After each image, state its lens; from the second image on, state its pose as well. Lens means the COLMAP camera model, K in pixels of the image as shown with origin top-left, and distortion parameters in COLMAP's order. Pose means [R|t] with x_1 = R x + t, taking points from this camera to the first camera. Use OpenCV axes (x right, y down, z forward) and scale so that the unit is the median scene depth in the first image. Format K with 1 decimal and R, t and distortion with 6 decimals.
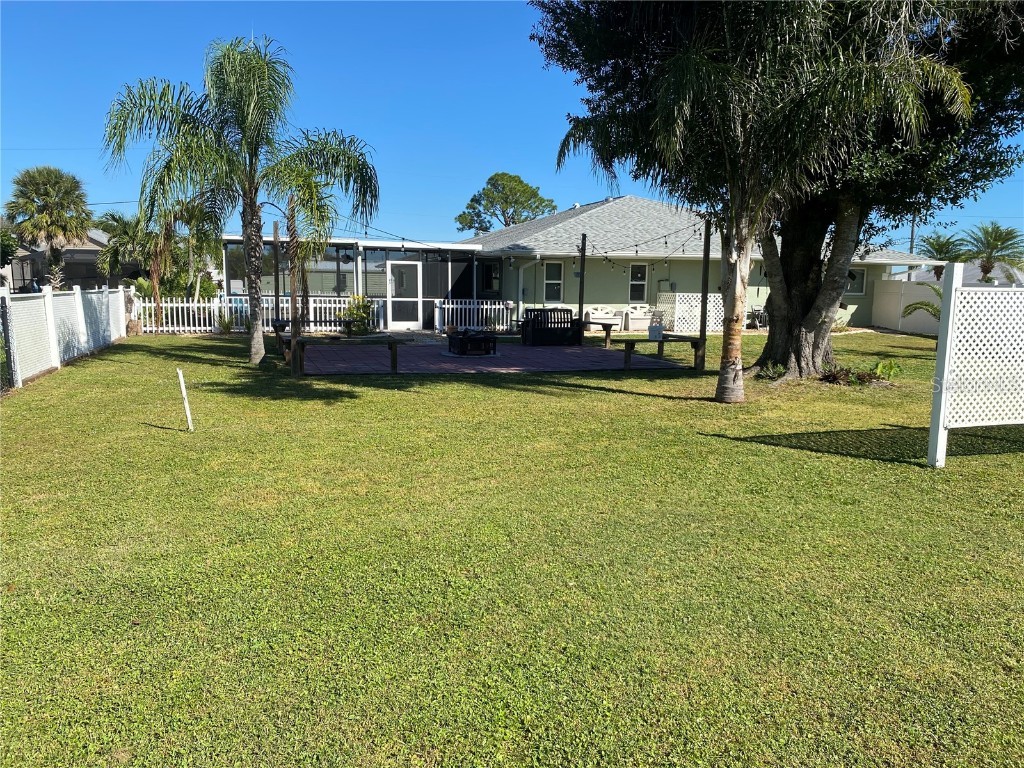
lens RADIAL K [[782.7, 0, 510.8], [0, 782.7, 383.8], [0, 0, 1]] dist [0.010930, -0.002228]
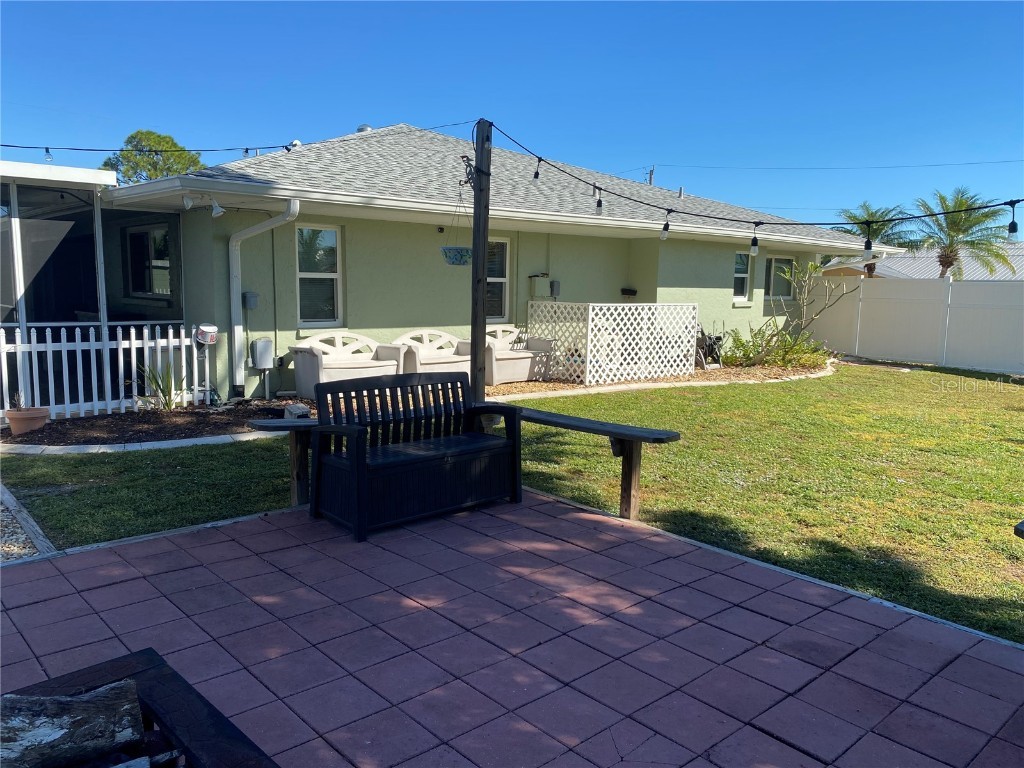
lens RADIAL K [[782.7, 0, 512.3], [0, 782.7, 384.6], [0, 0, 1]] dist [0.010930, -0.002228]
pose [[0.913997, -0.046755, 0.403018, -0.020613], [0.043922, 0.998902, 0.016274, -0.077114], [-0.403337, 0.002827, 0.915047, 0.593983]]
